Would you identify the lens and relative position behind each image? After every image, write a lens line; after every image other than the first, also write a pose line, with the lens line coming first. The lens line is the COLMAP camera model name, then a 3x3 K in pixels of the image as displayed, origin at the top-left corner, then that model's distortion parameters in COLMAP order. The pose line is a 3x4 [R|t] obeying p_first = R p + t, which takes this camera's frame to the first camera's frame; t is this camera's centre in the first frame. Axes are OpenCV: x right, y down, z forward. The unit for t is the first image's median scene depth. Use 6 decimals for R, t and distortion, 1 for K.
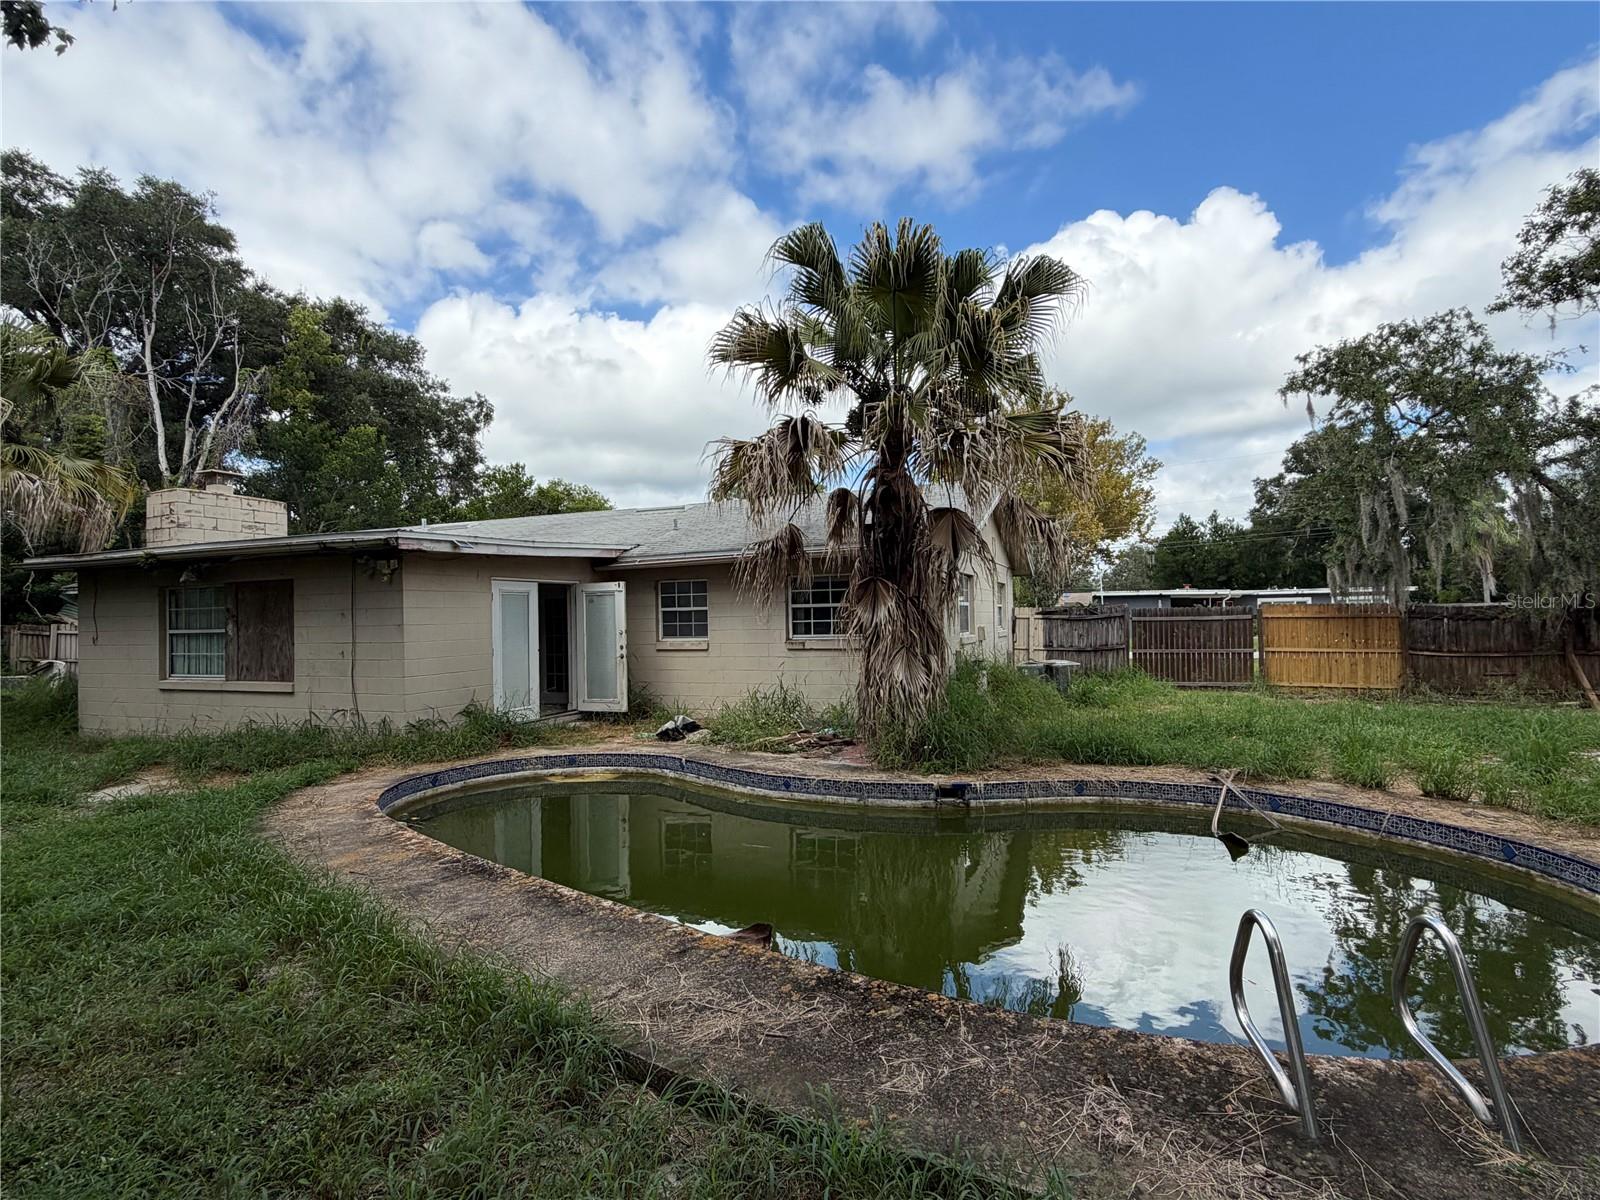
lens RADIAL K [[794.1, 0, 793.7], [0, 794.1, 602.9], [0, 0, 1]] dist [-0.000650, 0.000595]
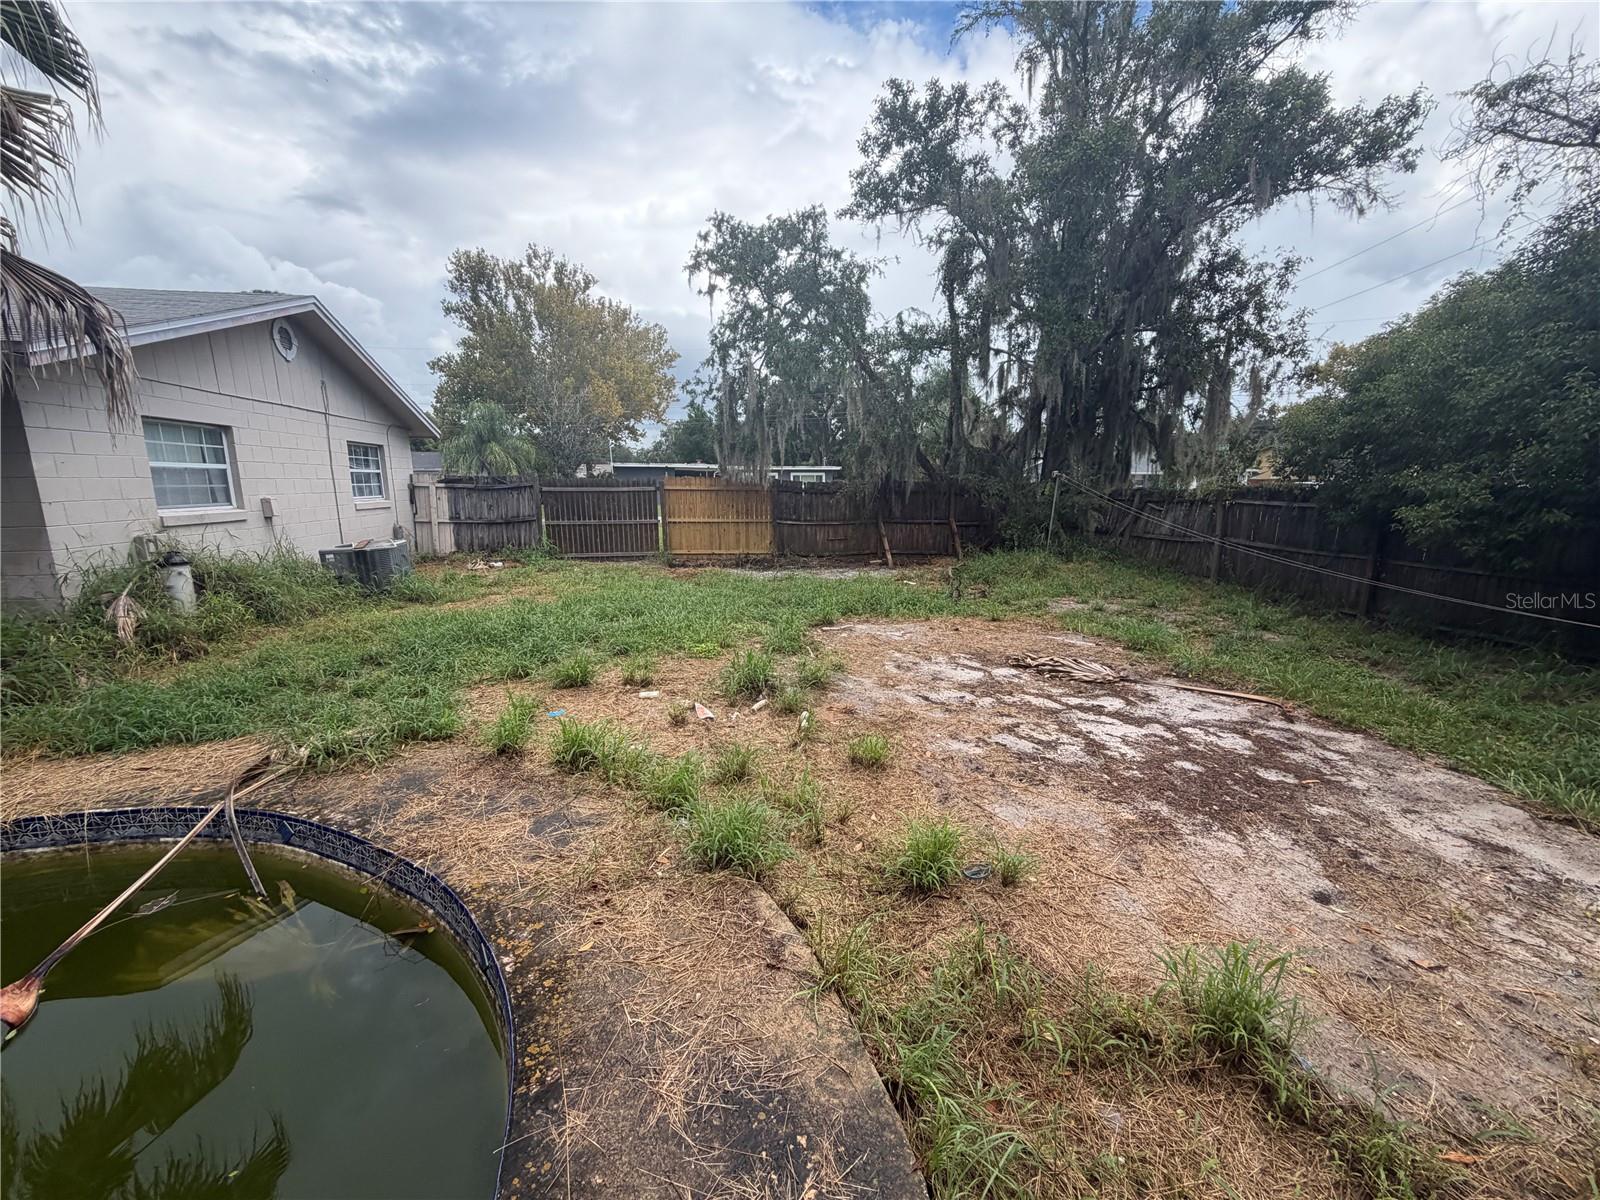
lens RADIAL K [[639.6, 0, 804.0], [0, 639.6, 595.6], [0, 0, 1]] dist [-0.001533, 0.000747]
pose [[0.840656, -0.075642, 0.536261, 0.289046], [-0.026988, 0.983116, 0.180980, -0.002446], [-0.540896, -0.166615, 0.824421, 0.182566]]
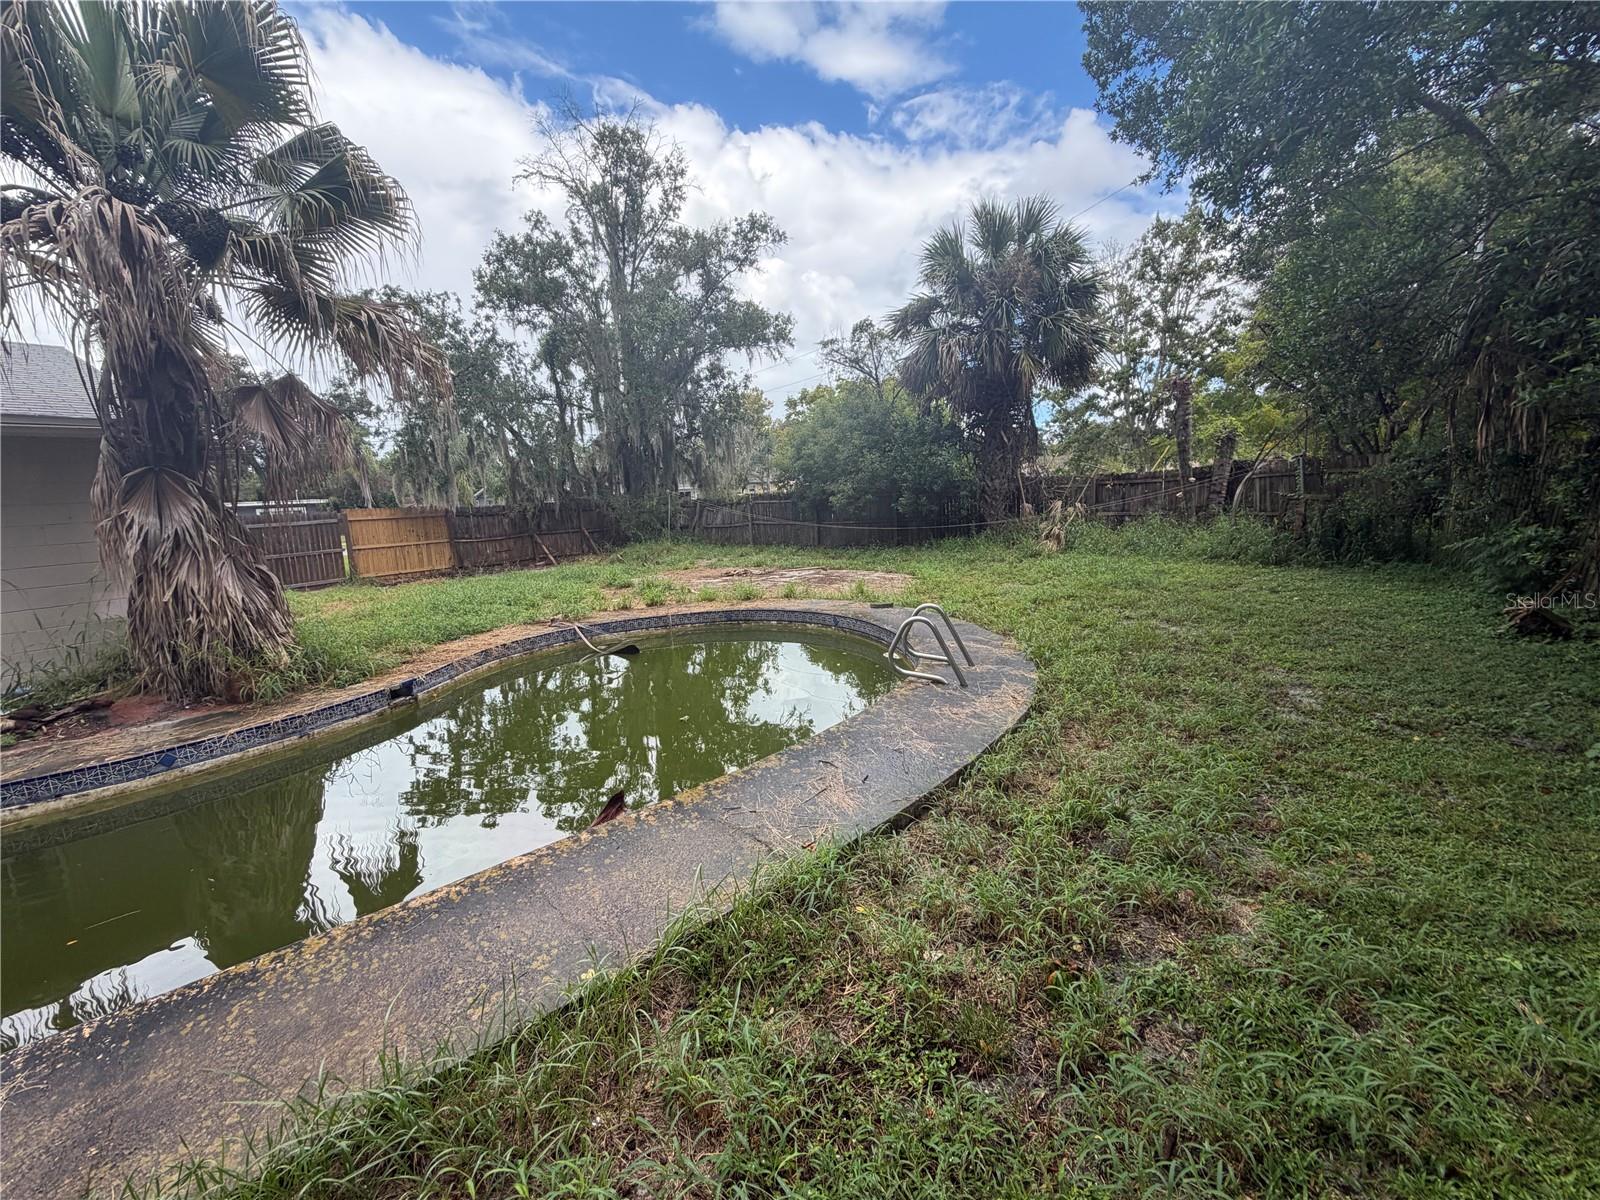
lens RADIAL K [[639.6, 0, 792.5], [0, 639.6, 590.2], [0, 0, 1]] dist [-0.001533, 0.000747]
pose [[0.208178, -0.142926, 0.967592, -0.200921], [0.031179, 0.989733, 0.139488, 0.008250], [-0.977594, 0.001130, 0.210497, 0.161185]]
